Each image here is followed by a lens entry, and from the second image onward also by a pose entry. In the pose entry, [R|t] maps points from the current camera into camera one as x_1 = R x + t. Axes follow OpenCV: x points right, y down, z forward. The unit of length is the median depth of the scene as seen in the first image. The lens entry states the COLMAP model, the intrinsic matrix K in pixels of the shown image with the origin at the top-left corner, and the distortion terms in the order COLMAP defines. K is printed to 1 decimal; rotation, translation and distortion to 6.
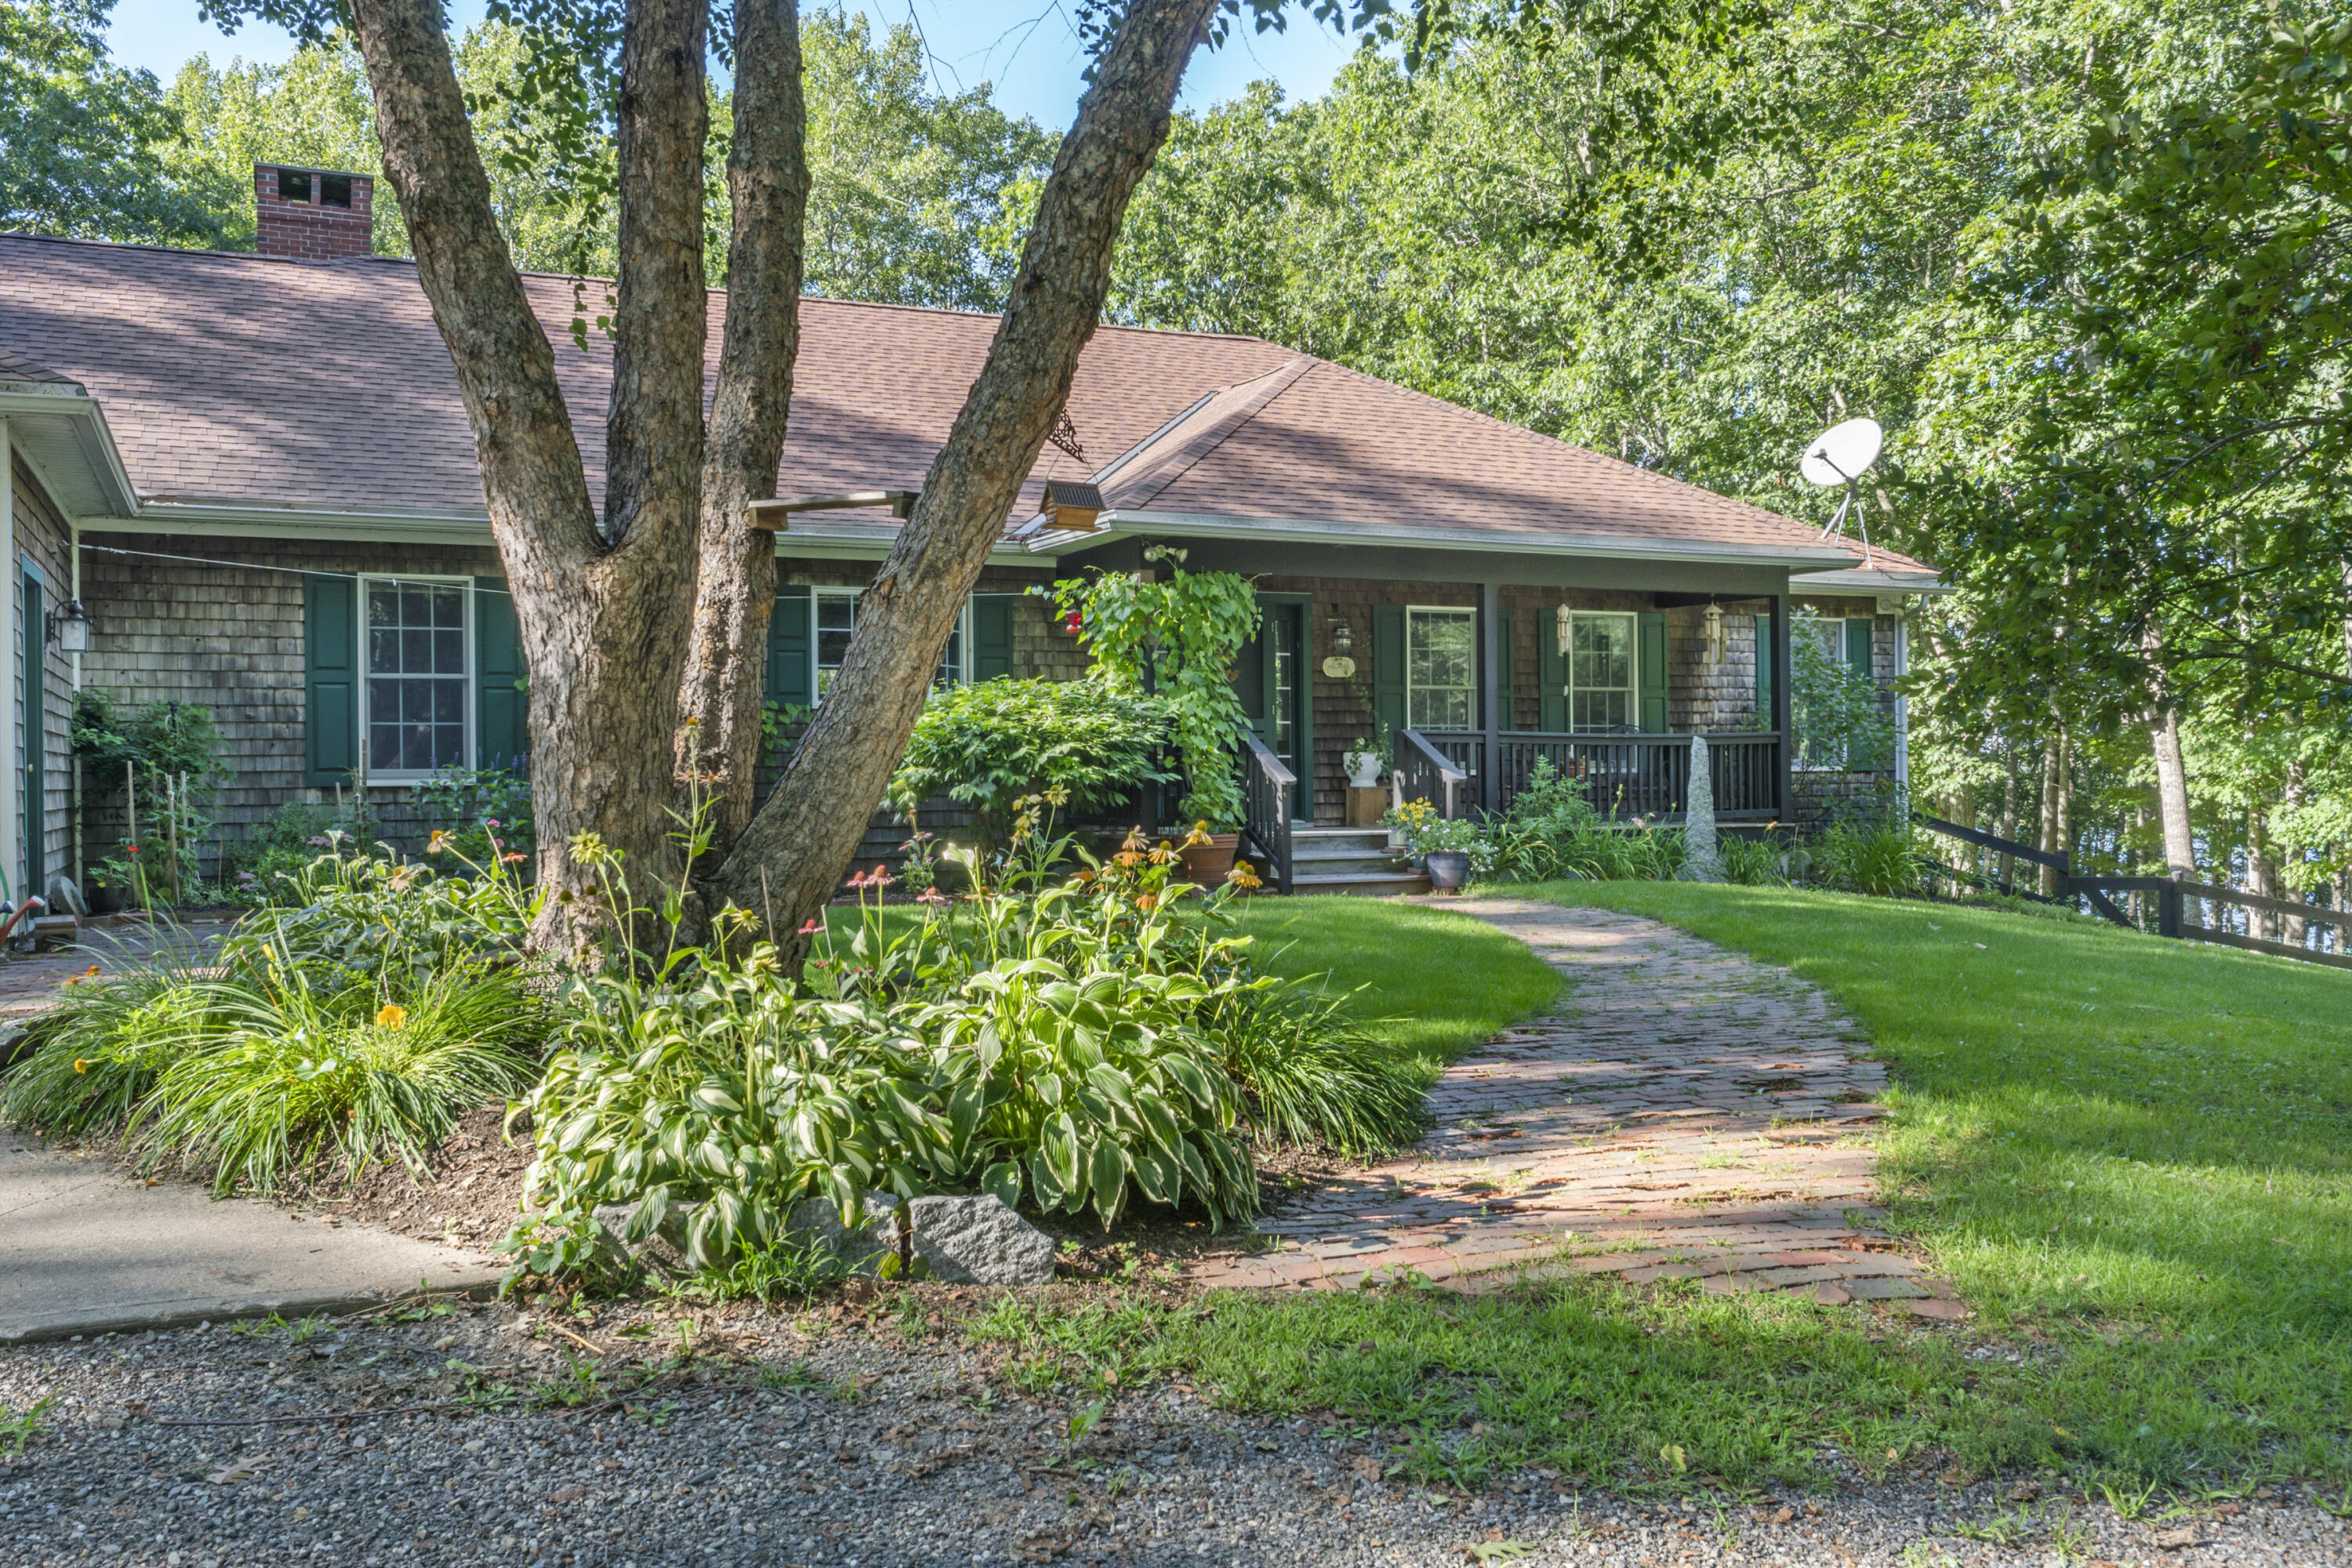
lens RADIAL K [[2024.8, 0, 1176.0], [0, 2024.8, 784.0], [0, 0, 1]] dist [0.071685, -0.000126]
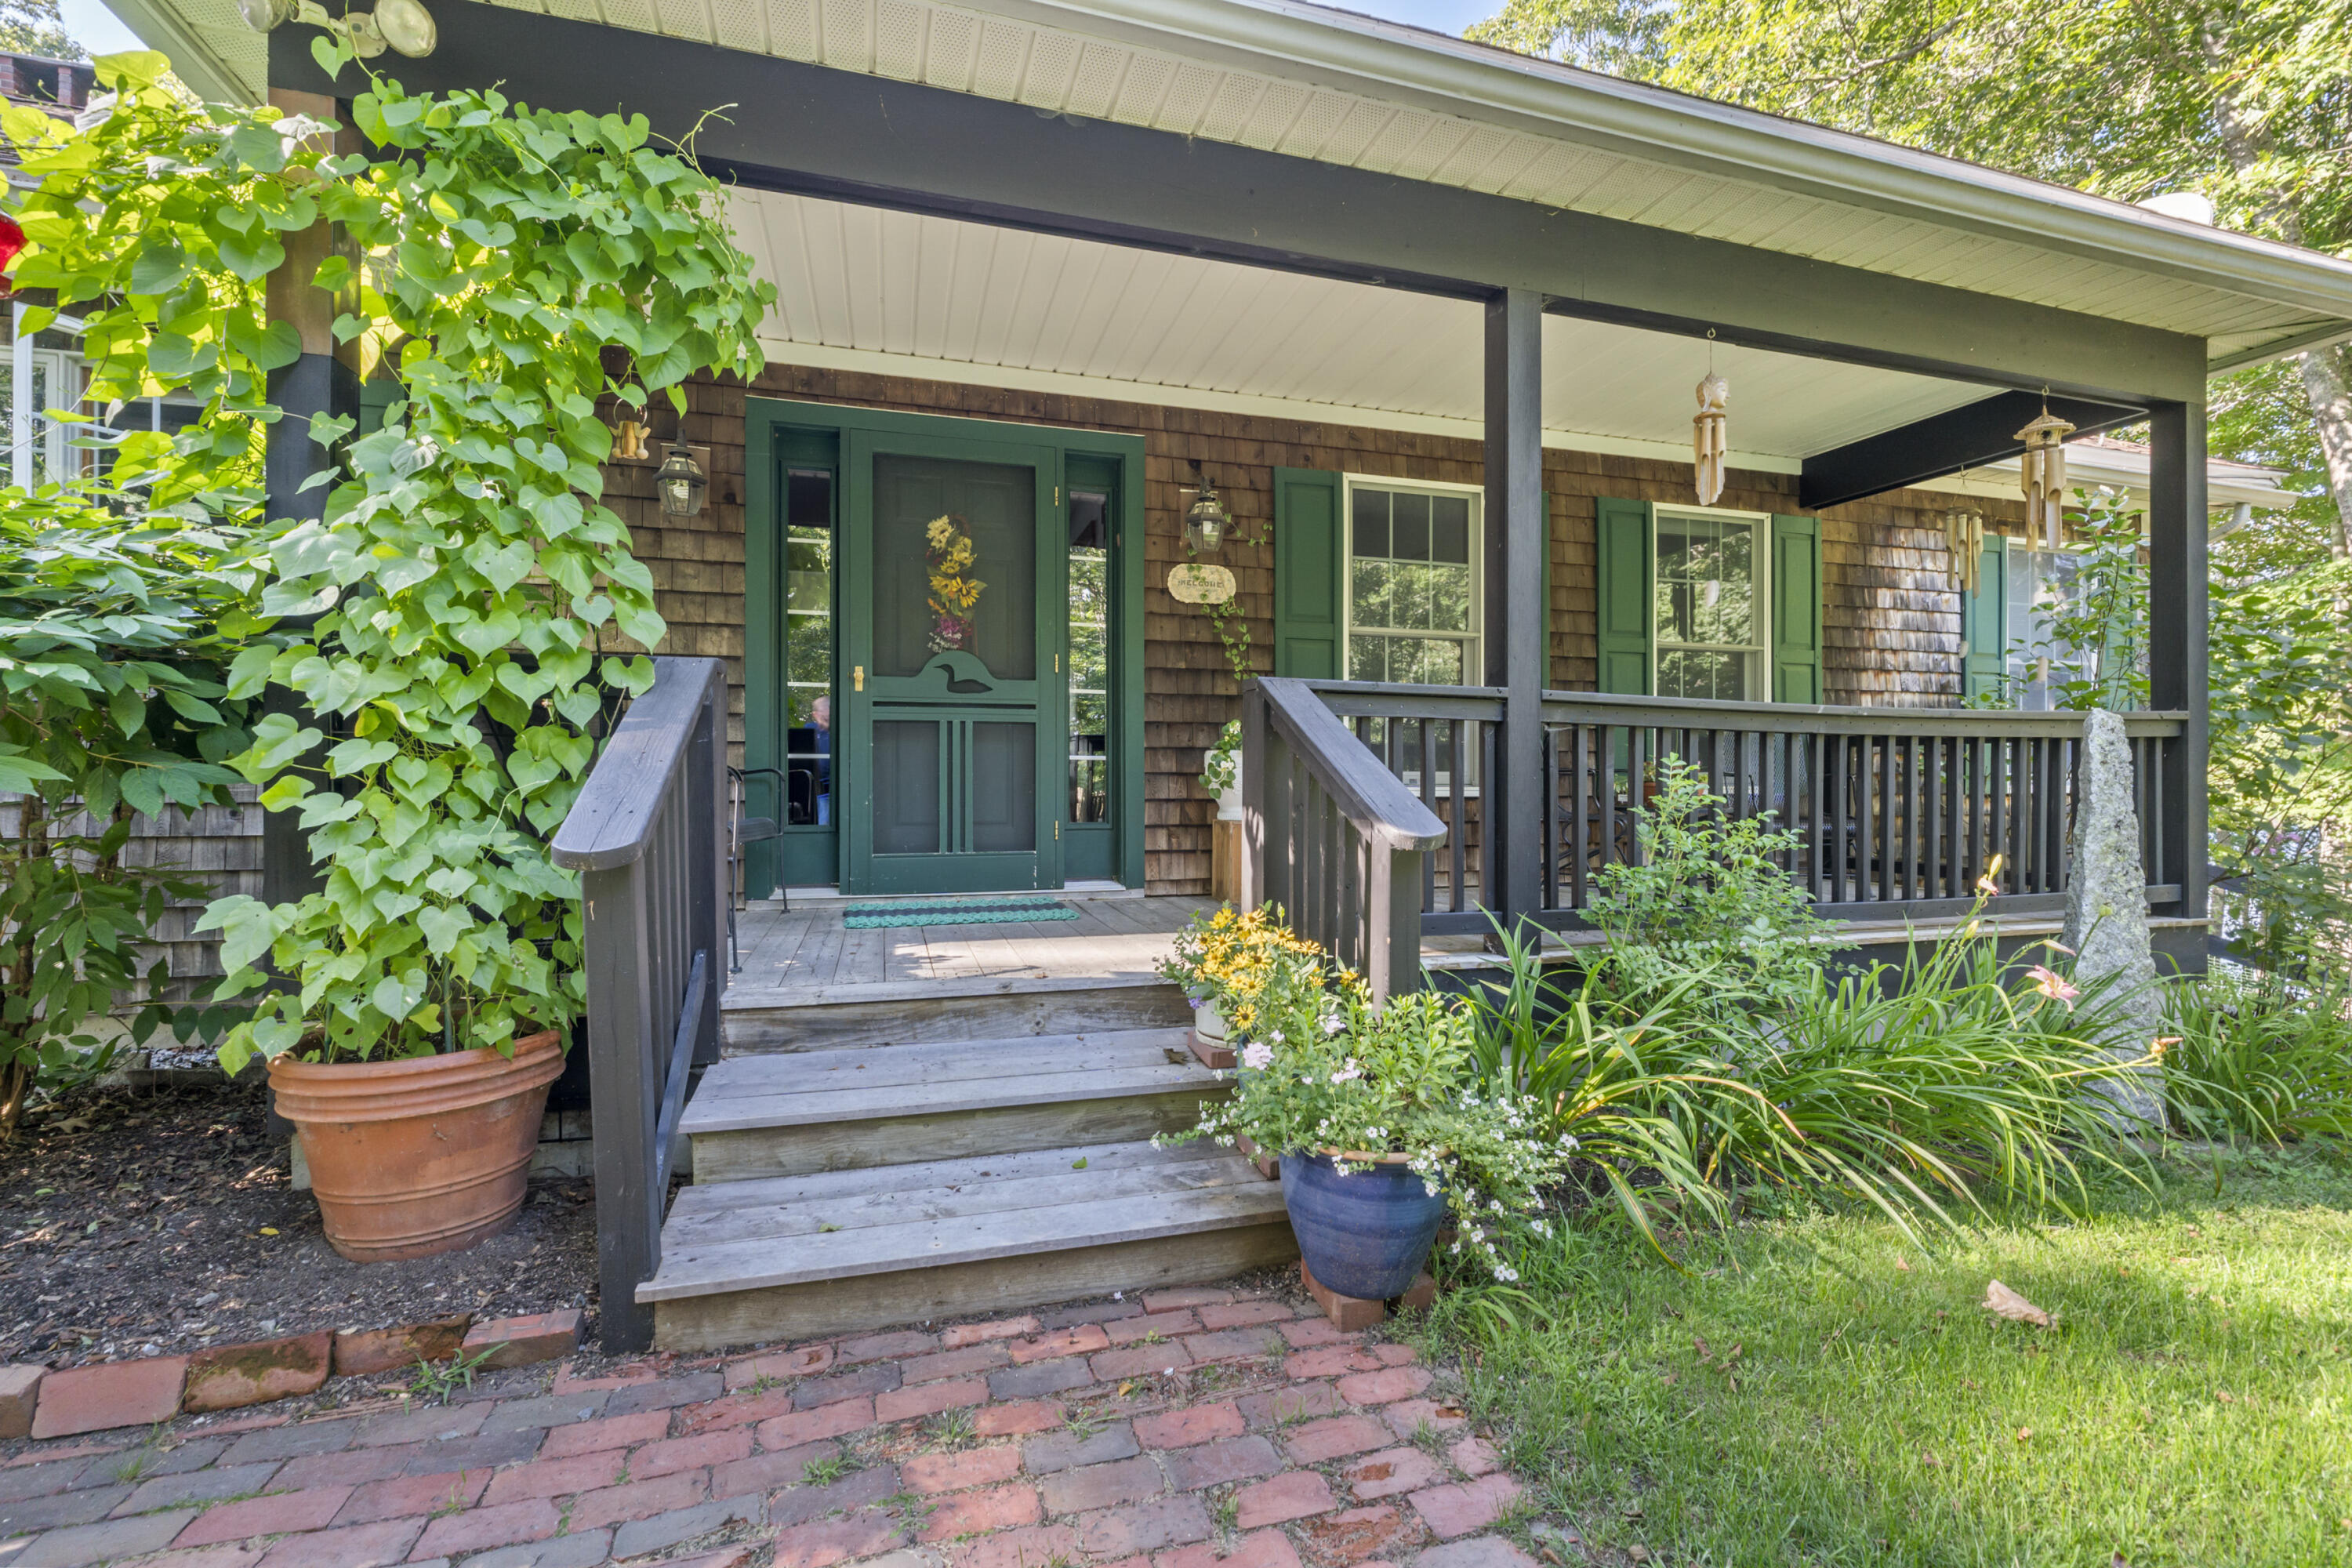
lens RADIAL K [[1006.8, 0, 1176.0], [0, 1006.8, 784.0], [0, 0, 1]] dist [0.000779, 0.000040]
pose [[0.990235, 0.010600, -0.139007, 0.125701], [-0.010527, 0.999944, 0.001261, -0.008789], [0.139012, 0.000215, 0.990291, 0.858702]]
